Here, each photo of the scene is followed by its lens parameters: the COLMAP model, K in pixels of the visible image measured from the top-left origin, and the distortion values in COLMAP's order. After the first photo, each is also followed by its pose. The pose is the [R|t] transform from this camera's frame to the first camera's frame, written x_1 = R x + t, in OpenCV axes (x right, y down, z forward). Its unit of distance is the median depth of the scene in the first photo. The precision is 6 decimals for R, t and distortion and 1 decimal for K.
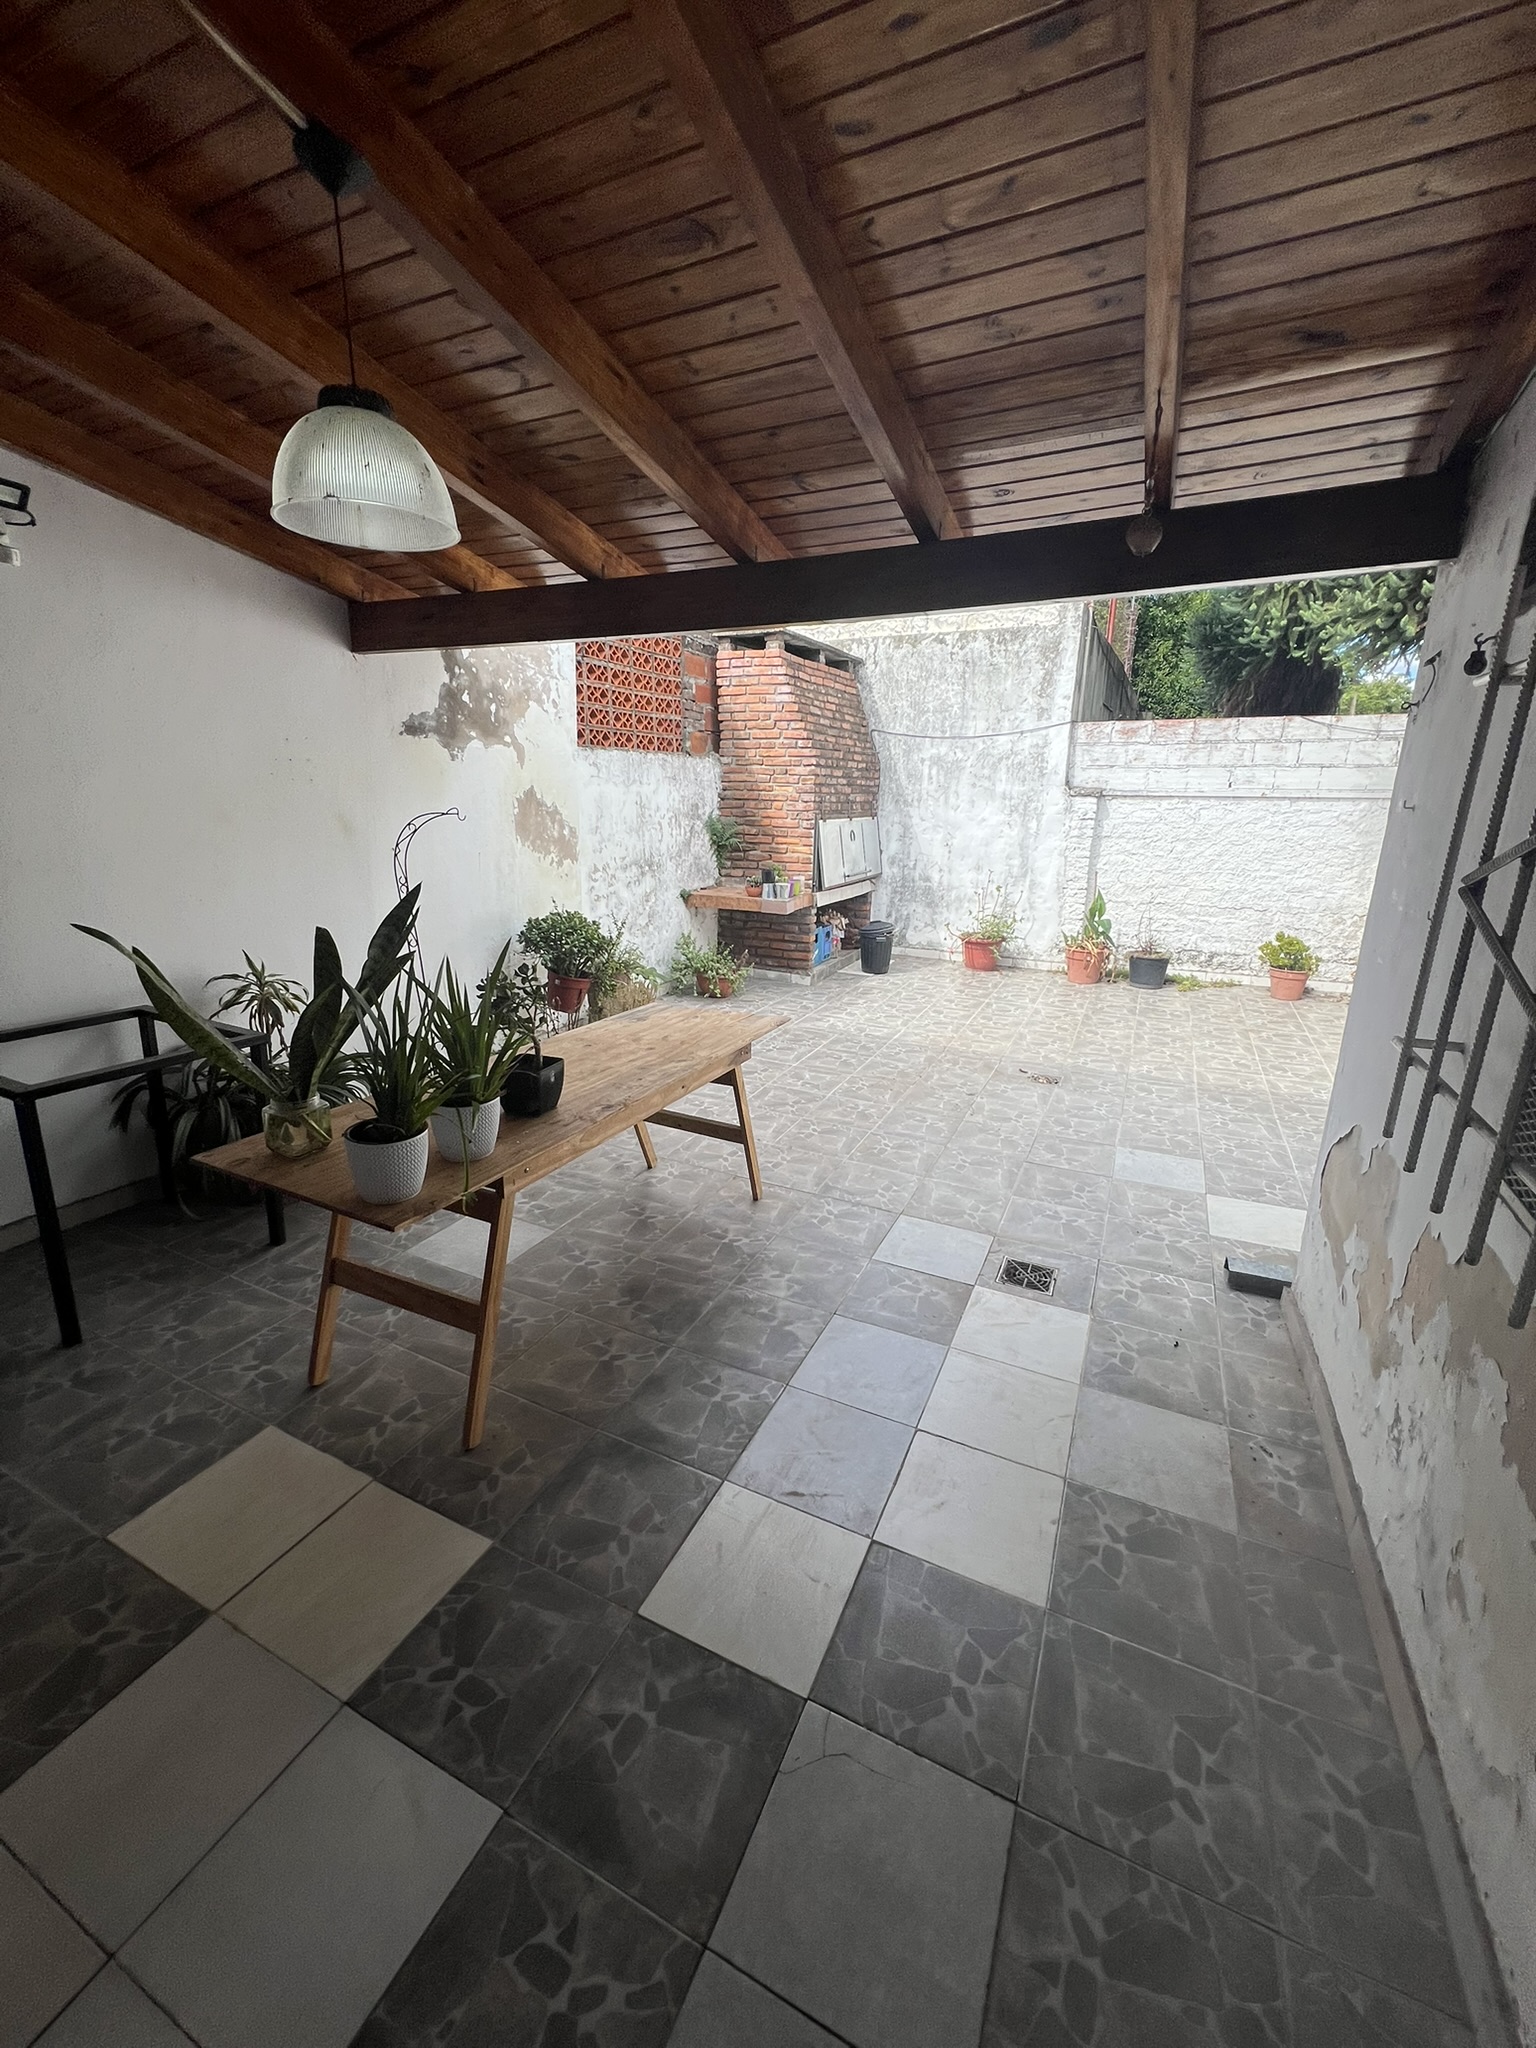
lens RADIAL K [[822.2, 0, 766.3], [0, 822.2, 1024.7], [0, 0, 1]] dist [-0.001626, 0.000204]
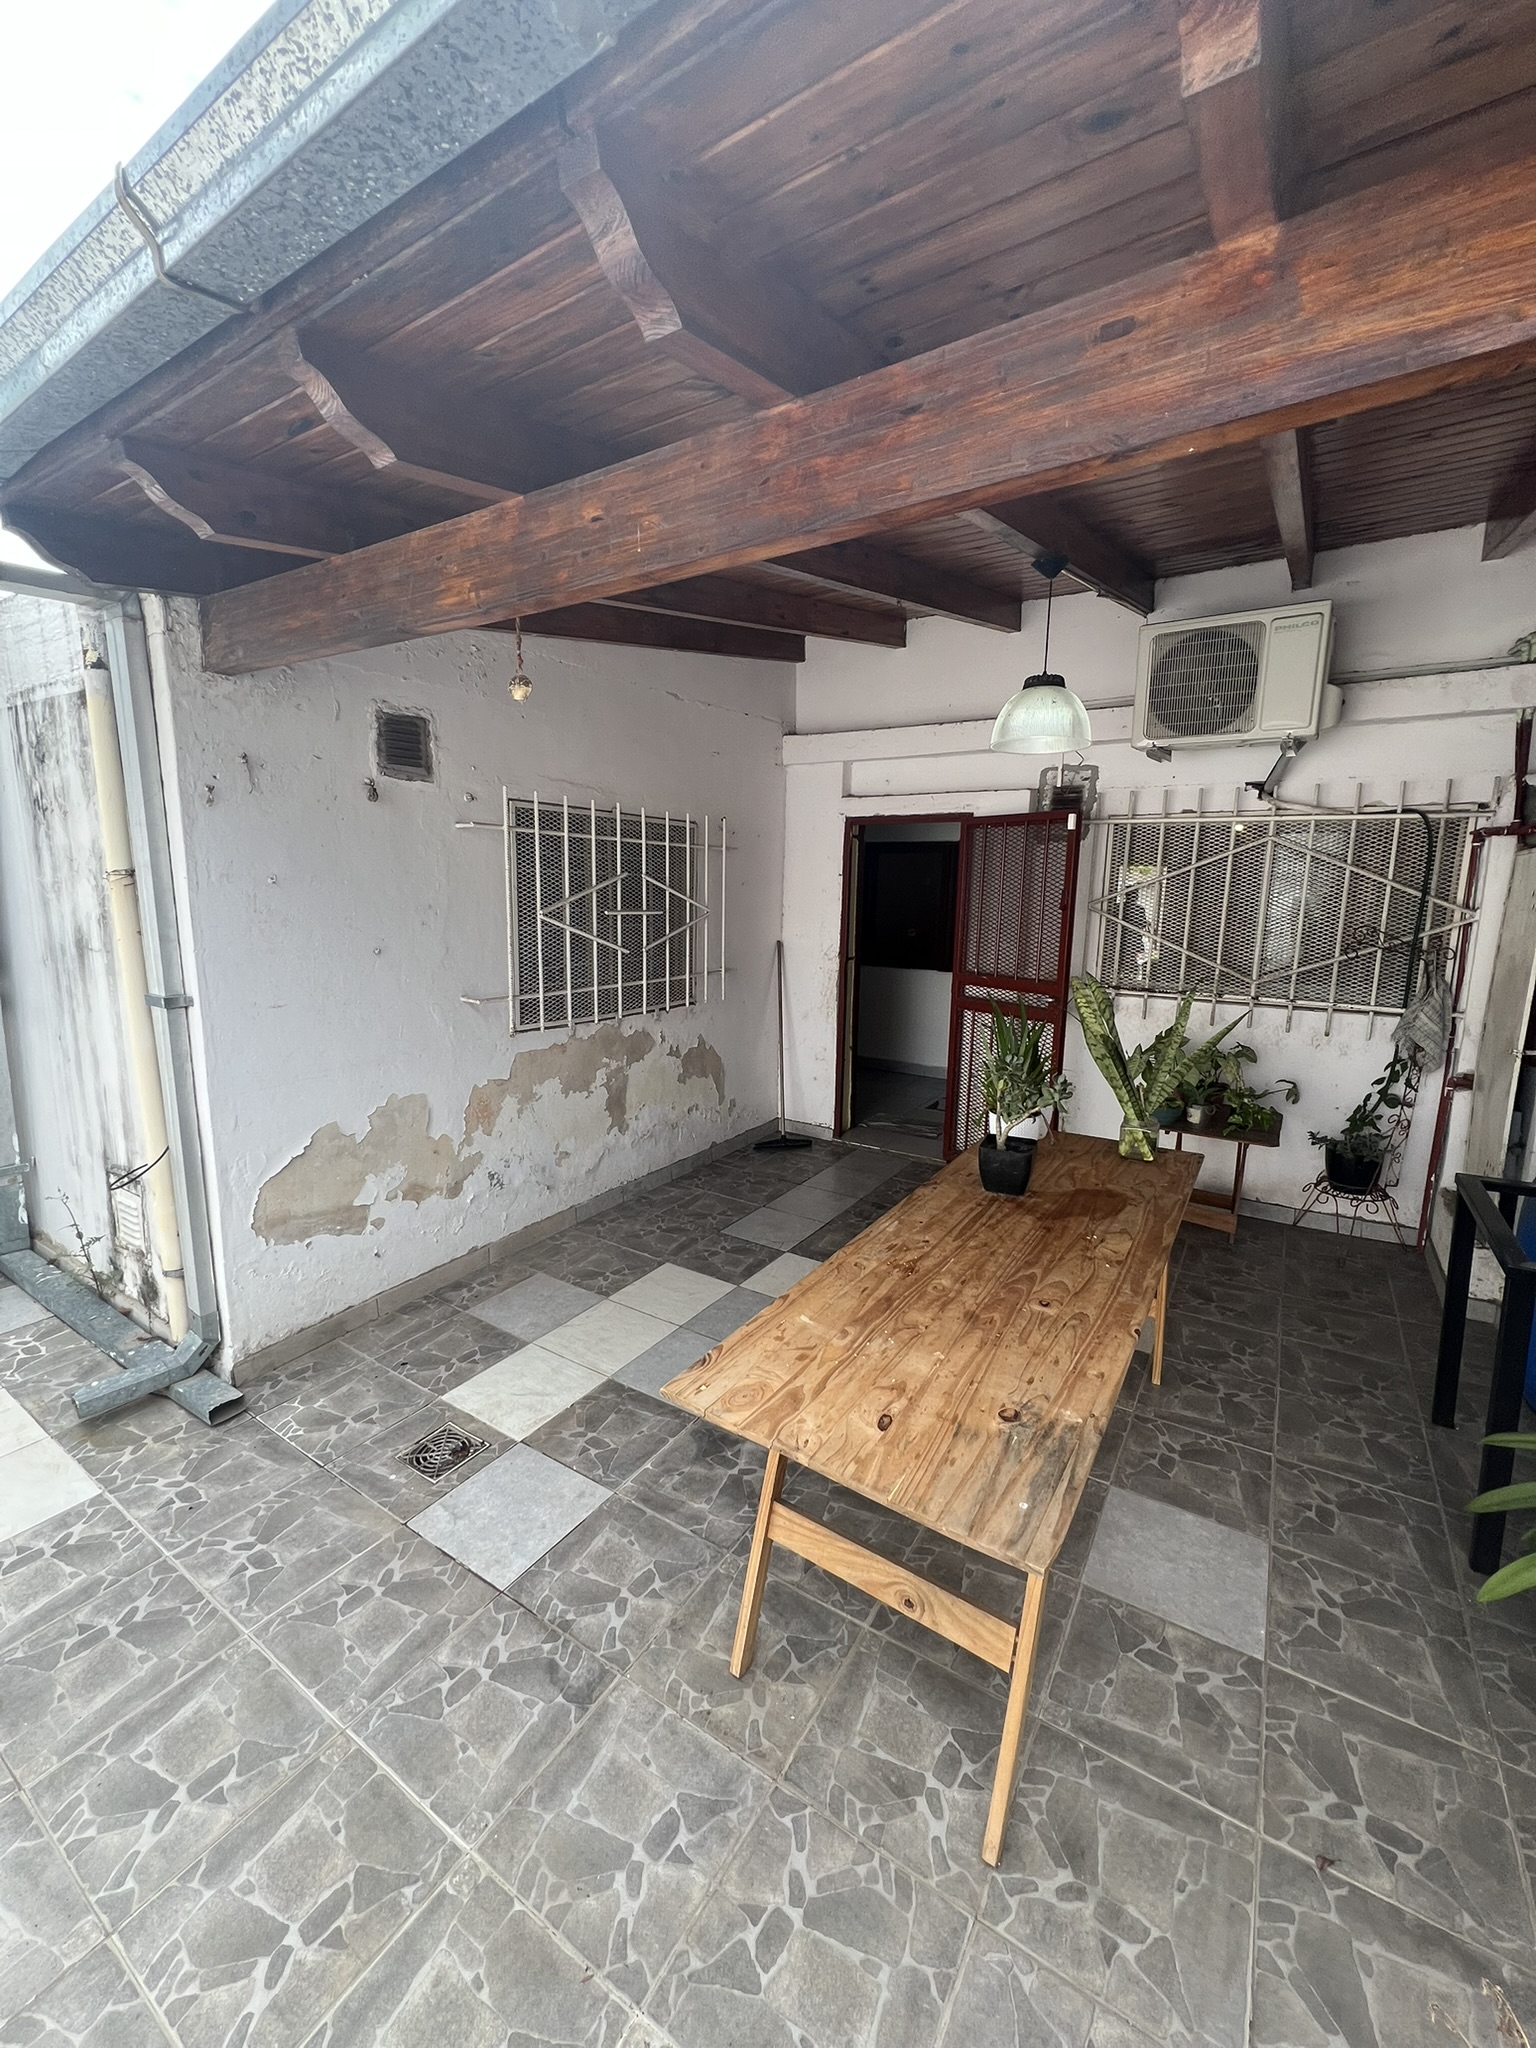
lens RADIAL K [[822.2, 0, 760.4], [0, 822.2, 1026.4], [0, 0, 1]] dist [-0.001626, 0.000204]
pose [[0.991503, 0.011647, -0.129559, 0.147044], [-0.024840, 0.994608, -0.100683, 0.018027], [0.127688, 0.103046, 0.986447, -0.070072]]
